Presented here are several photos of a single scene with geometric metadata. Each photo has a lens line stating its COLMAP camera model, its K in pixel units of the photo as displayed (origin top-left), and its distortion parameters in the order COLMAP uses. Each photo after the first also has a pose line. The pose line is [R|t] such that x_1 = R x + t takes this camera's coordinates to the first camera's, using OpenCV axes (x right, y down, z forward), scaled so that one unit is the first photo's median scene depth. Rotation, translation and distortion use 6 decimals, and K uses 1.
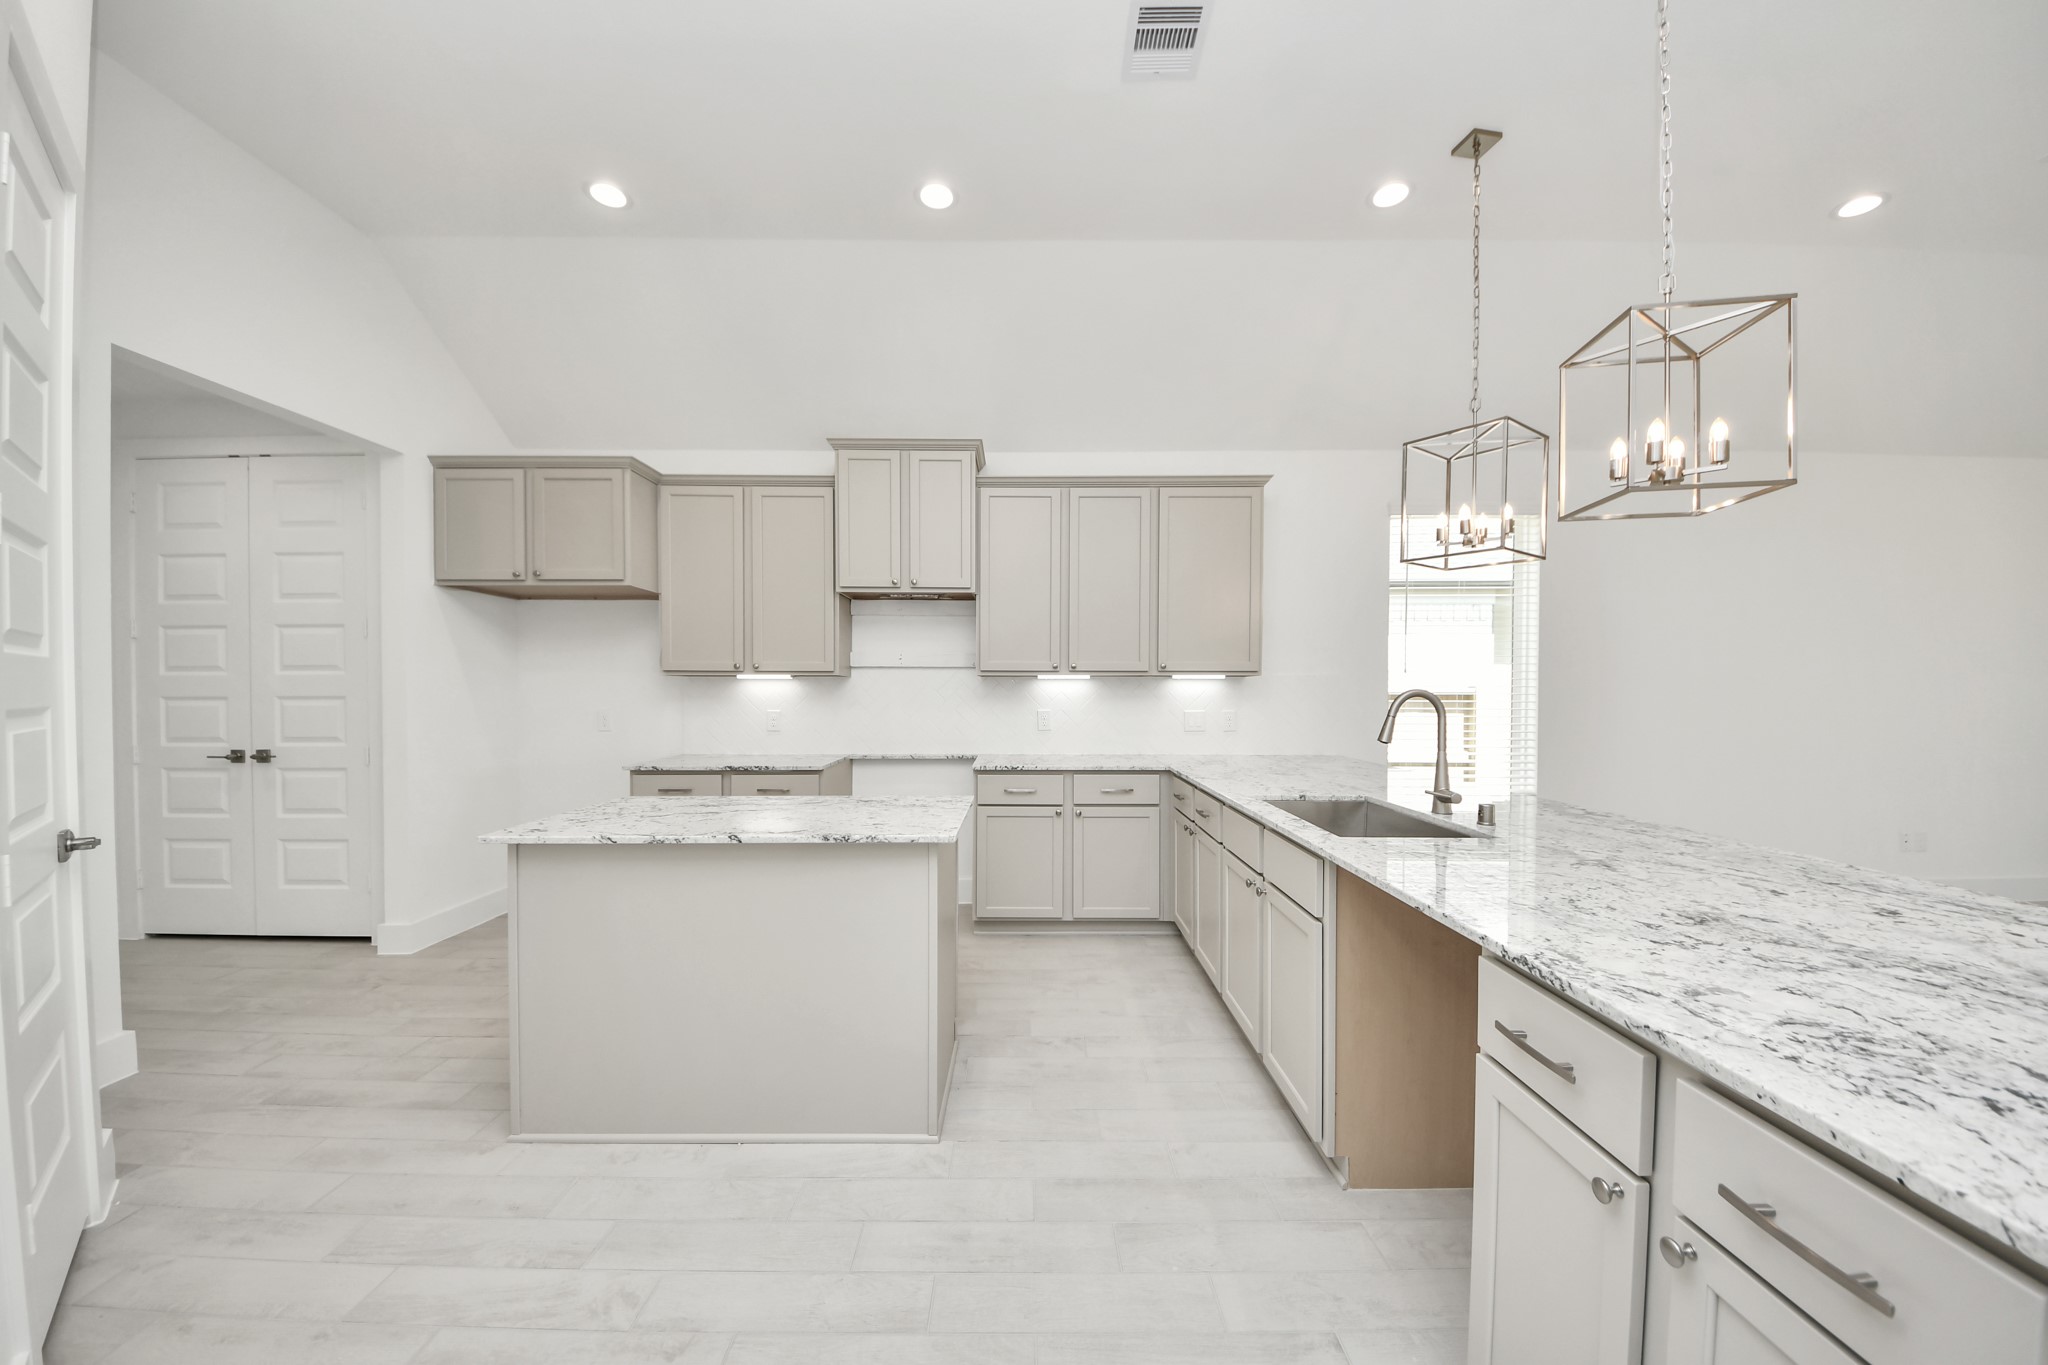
lens RADIAL K [[730.5, 0, 1033.7], [0, 730.5, 695.3], [0, 0, 1]] dist [0.041244, -0.024646]
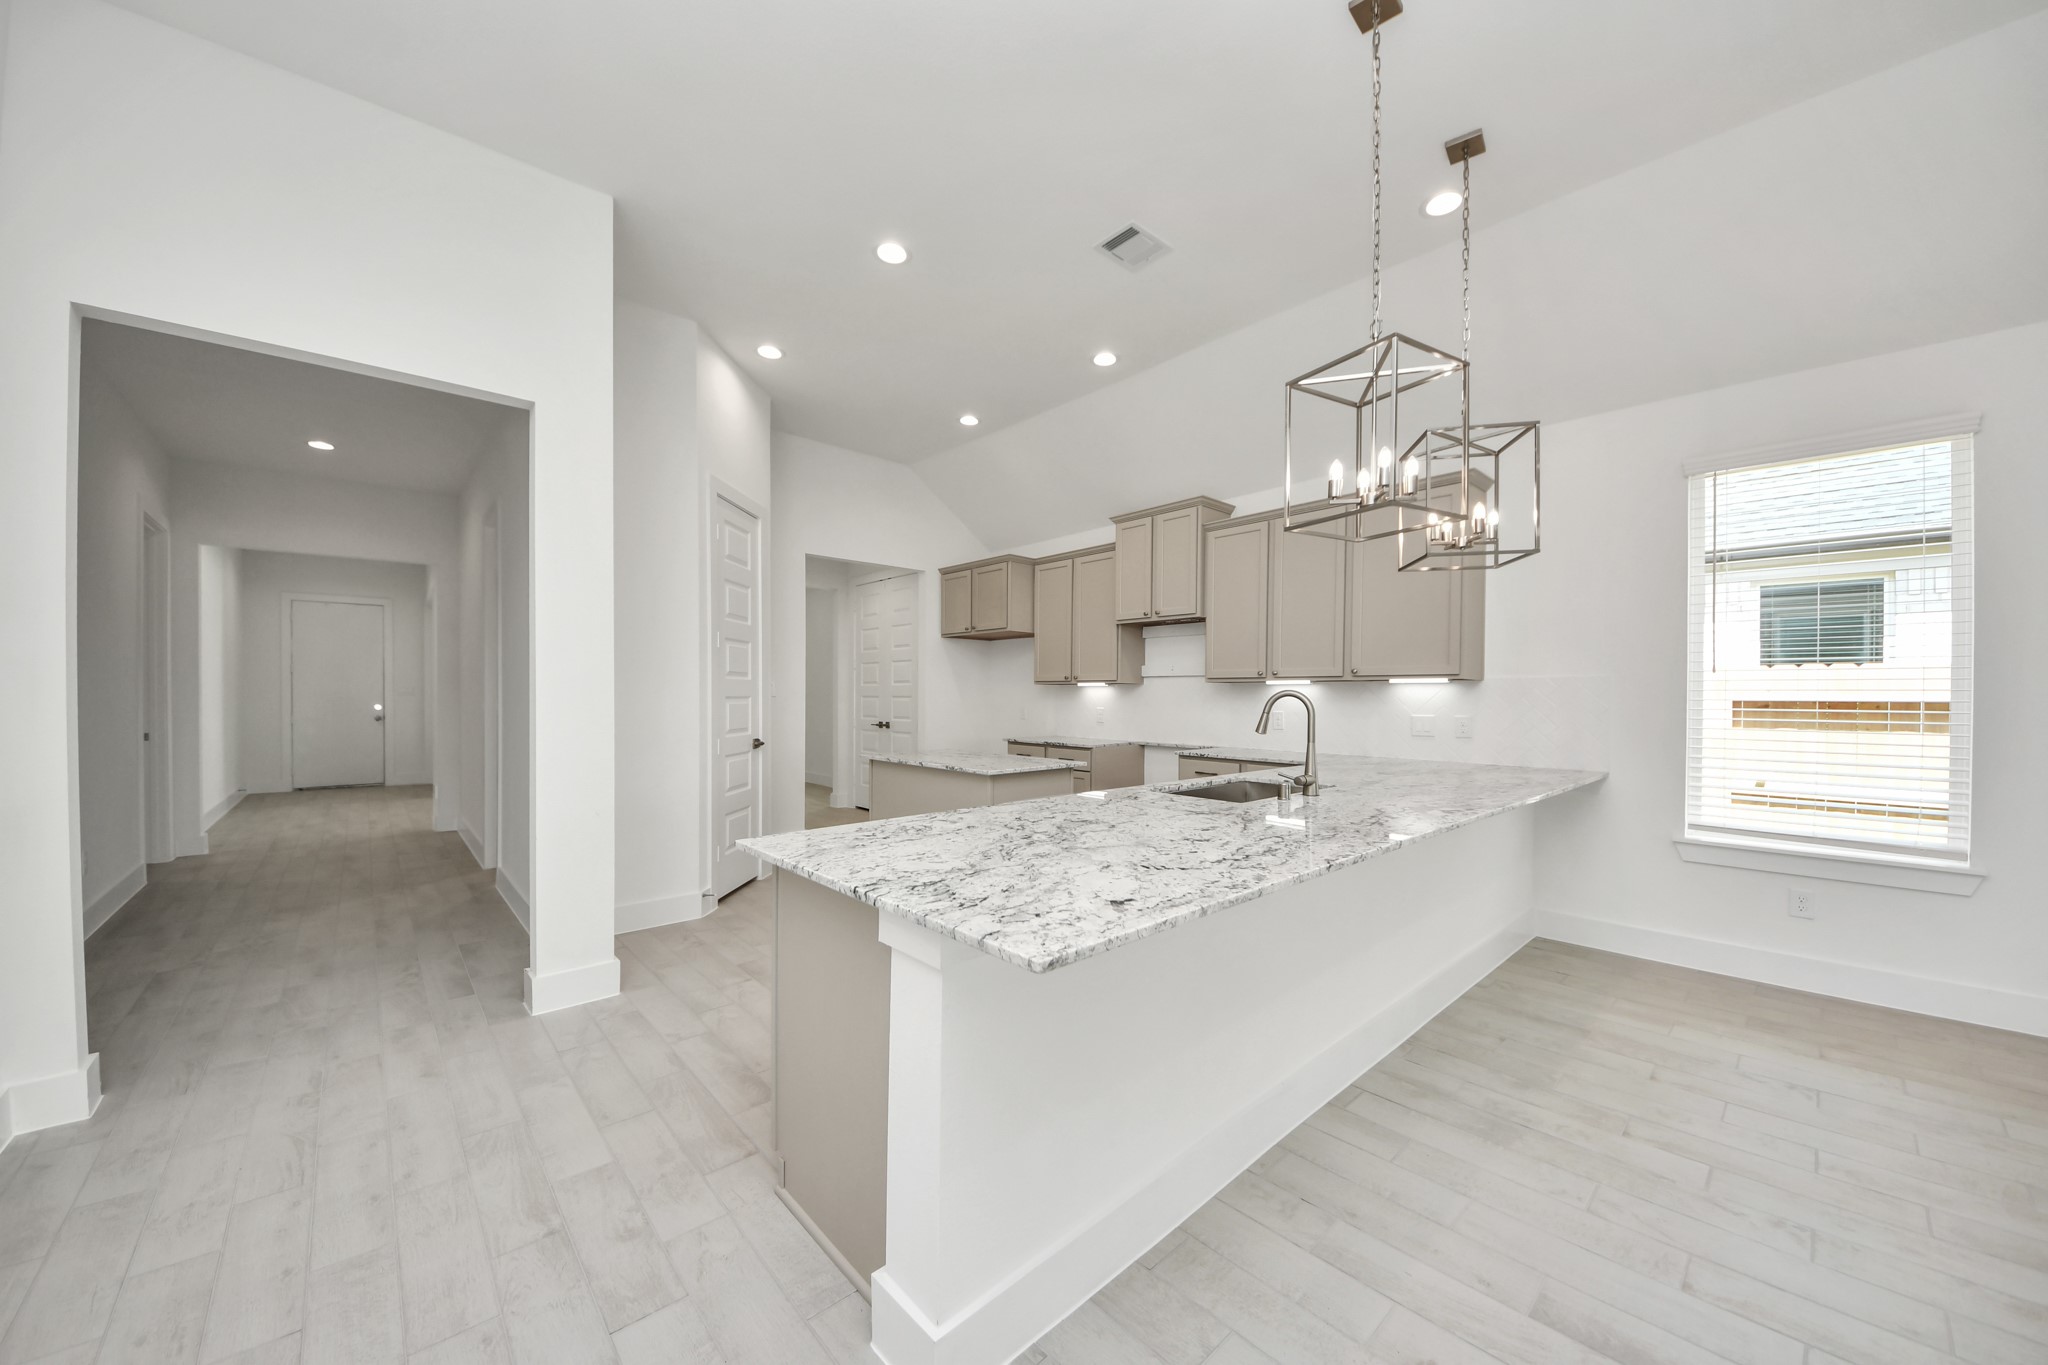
lens RADIAL K [[733.4, 0, 1021.0], [0, 733.4, 692.0], [0, 0, 1]] dist [0.018279, -0.000213]
pose [[0.665204, -0.000148, -0.746662, 0.680800], [-0.013117, 0.999843, -0.011884, 0.009350], [0.746546, 0.017700, 0.665098, -0.074583]]
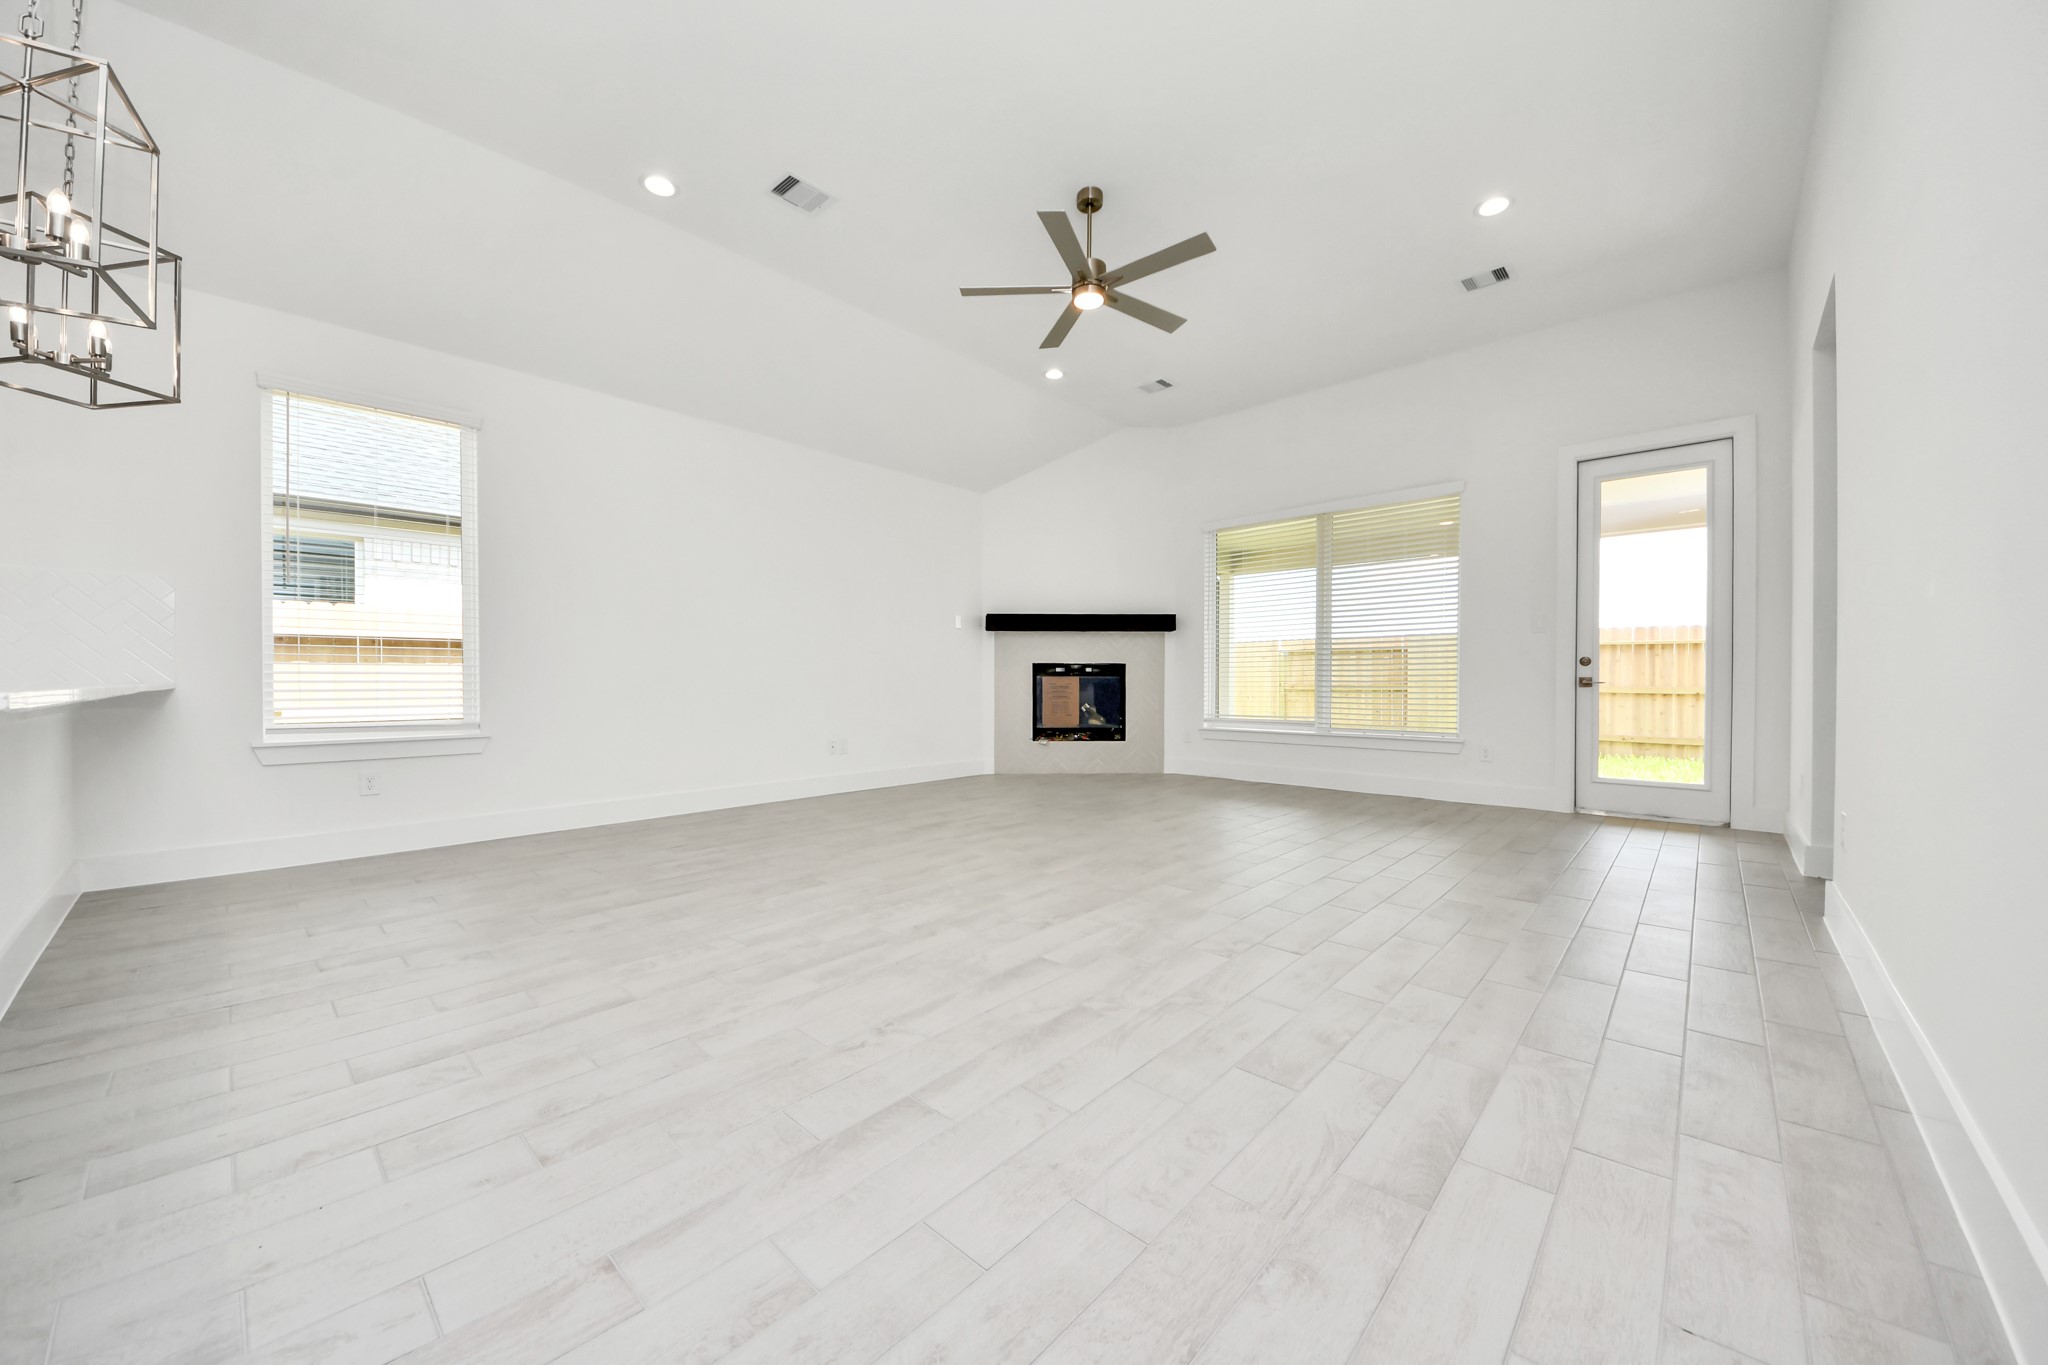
lens RADIAL K [[724.5, 0, 1024.2], [0, 724.5, 689.5], [0, 0, 1]] dist [0.010979, -0.007046]
pose [[0.677806, -0.008621, 0.735191, 0.521344], [0.008203, 0.999958, 0.004163, 0.102007], [-0.735195, 0.003209, 0.677848, -0.173161]]
